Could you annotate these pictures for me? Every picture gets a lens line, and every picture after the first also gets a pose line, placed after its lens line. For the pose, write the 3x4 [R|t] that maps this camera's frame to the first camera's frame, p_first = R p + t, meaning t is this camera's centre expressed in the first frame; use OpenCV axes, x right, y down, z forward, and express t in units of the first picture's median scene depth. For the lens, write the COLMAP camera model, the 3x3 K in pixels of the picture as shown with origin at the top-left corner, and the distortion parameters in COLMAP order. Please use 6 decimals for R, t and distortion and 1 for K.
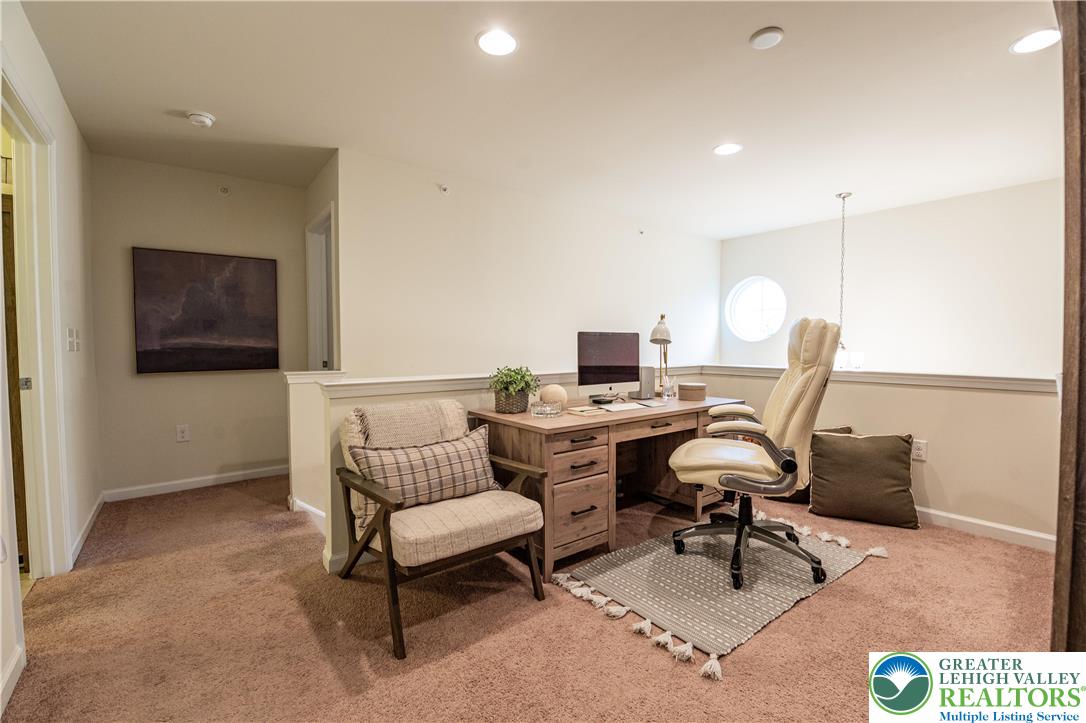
lens RADIAL K [[476.3, 0, 545.2], [0, 476.3, 362.1], [0, 0, 1]] dist [-0.006887, -0.007029]
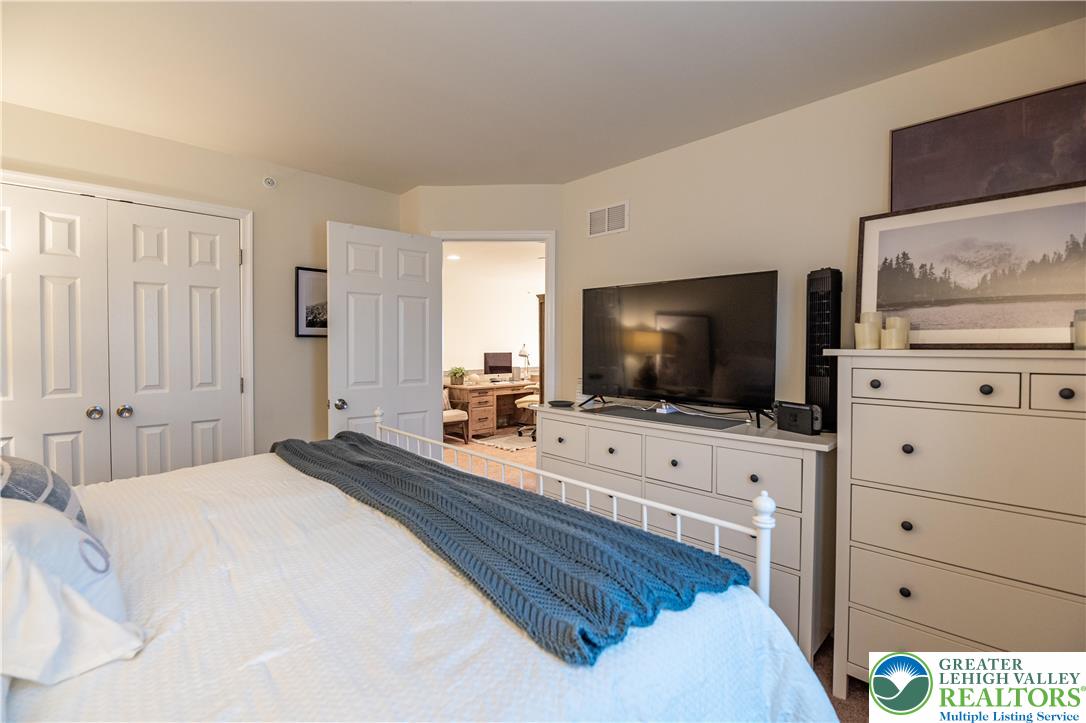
lens RADIAL K [[476.3, 0, 539.7], [0, 476.3, 354.8], [0, 0, 1]] dist [-0.006887, -0.007029]
pose [[0.994598, 0.001152, 0.103794, 0.108246], [0.000619, 0.999855, -0.017026, -0.011661], [-0.103799, 0.016998, 0.994453, -1.644585]]
